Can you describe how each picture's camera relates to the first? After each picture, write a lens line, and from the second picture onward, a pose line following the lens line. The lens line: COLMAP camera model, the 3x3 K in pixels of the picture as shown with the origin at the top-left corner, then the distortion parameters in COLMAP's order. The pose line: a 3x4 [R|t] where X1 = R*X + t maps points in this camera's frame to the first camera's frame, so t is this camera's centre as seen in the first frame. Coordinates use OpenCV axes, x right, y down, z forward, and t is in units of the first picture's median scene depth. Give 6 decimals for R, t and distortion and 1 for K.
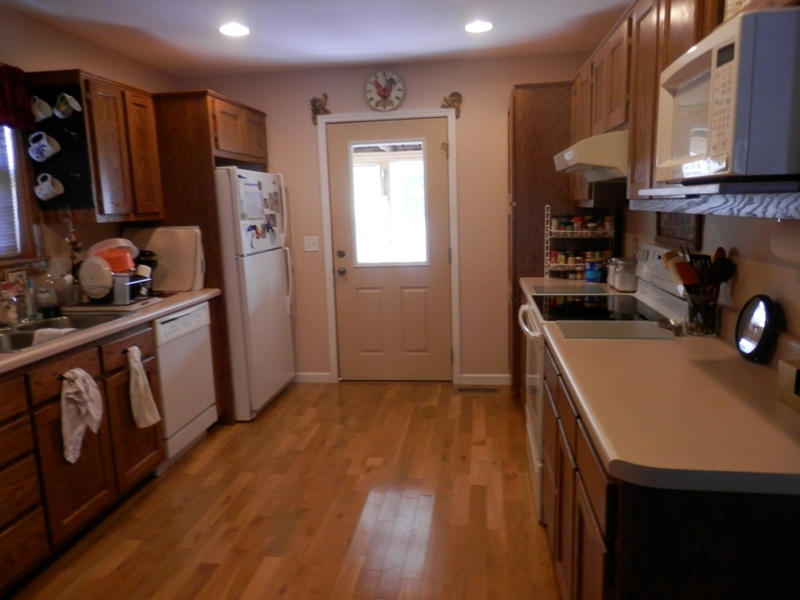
lens RADIAL K [[590.7, 0, 400.0], [0, 590.7, 300.0], [0, 0, 1]] dist [-0.003255, 0.005627]
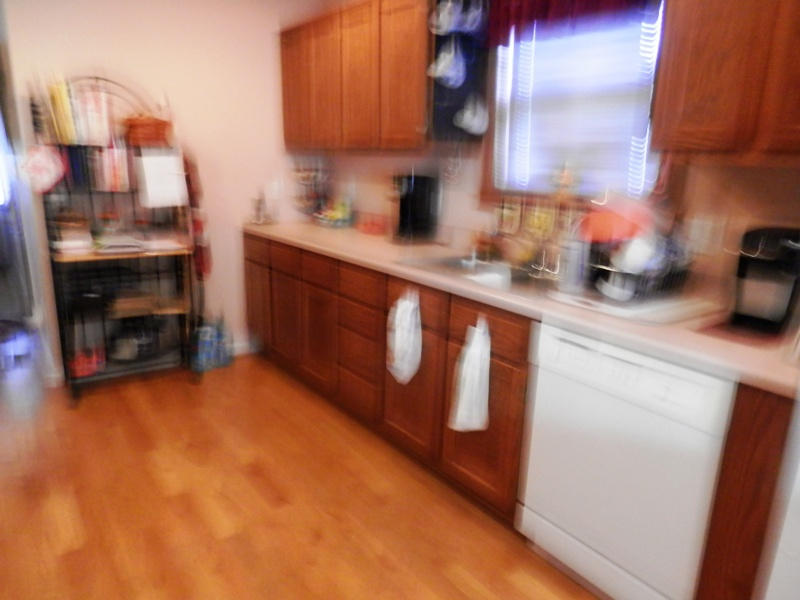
lens RADIAL K [[590.7, 0, 400.0], [0, 590.7, 300.0], [0, 0, 1]] dist [-0.003255, 0.005627]
pose [[-0.723460, 0.178476, -0.666898, 0.113598], [-0.114810, 0.921449, 0.371147, -0.222481], [0.680753, 0.345077, -0.646140, 1.390064]]
